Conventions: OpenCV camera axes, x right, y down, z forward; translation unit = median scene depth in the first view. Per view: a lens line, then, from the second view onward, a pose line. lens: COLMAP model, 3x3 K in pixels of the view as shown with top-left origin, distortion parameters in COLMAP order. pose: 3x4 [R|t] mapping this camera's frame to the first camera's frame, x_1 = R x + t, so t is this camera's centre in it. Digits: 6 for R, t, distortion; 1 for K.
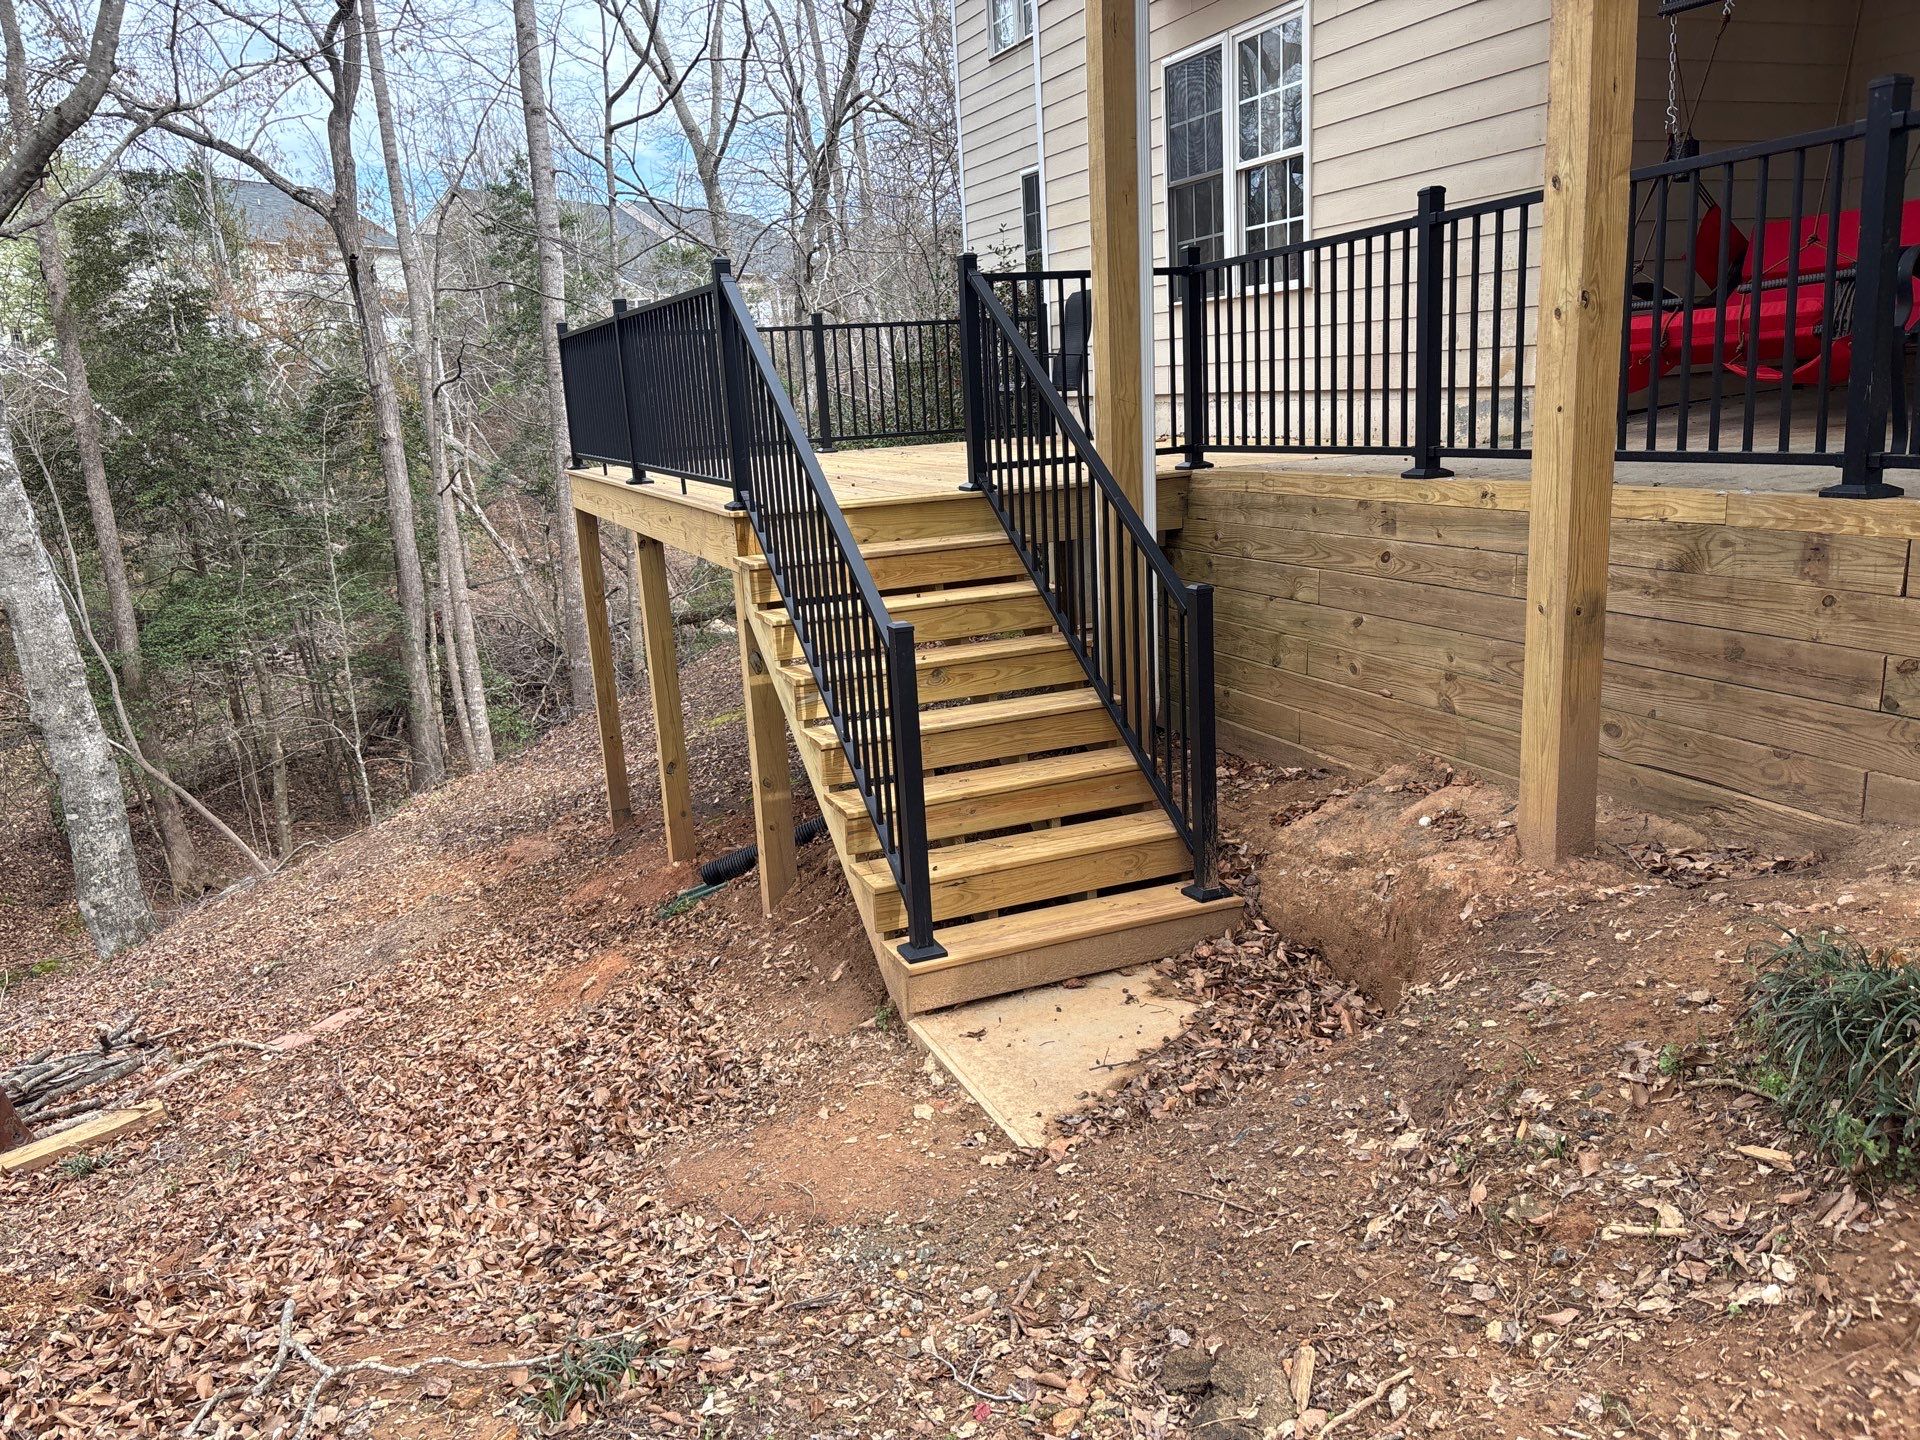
lens RADIAL K [[1466.2, 0, 960.0], [0, 1466.2, 720.0], [0, 0, 1]] dist [0.040833, -0.038115]
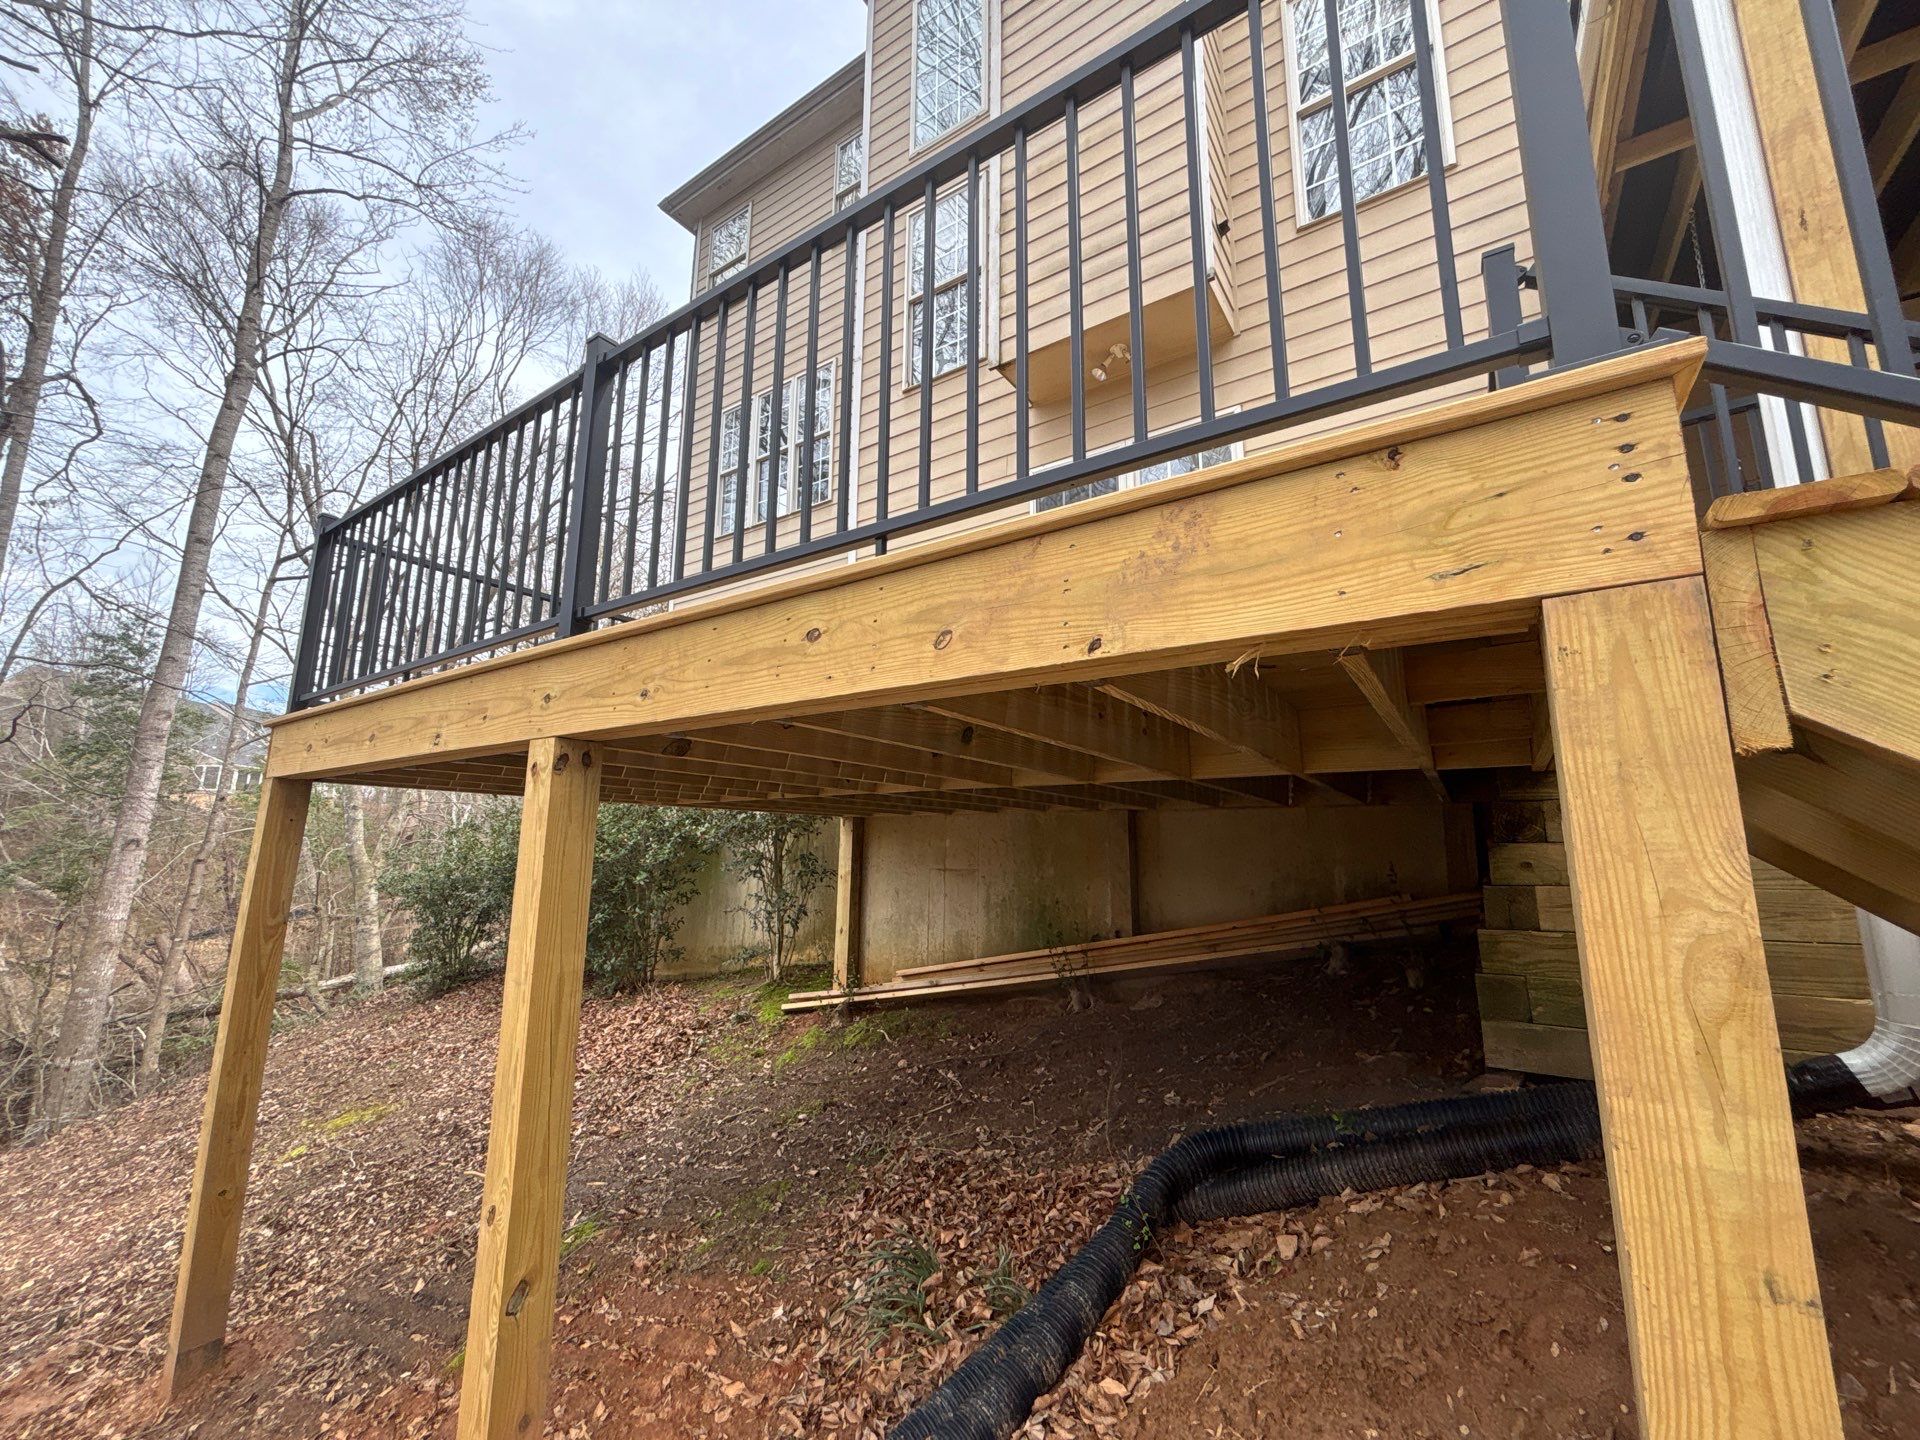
lens RADIAL K [[783.8, 0, 960.0], [0, 783.8, 720.0], [0, 0, 1]] dist [0.011694, -0.000071]
pose [[0.840505, 0.157049, 0.518543, -0.082534], [0.063779, 0.921734, -0.382541, -0.009295], [-0.538037, 0.354600, 0.764706, 0.243261]]
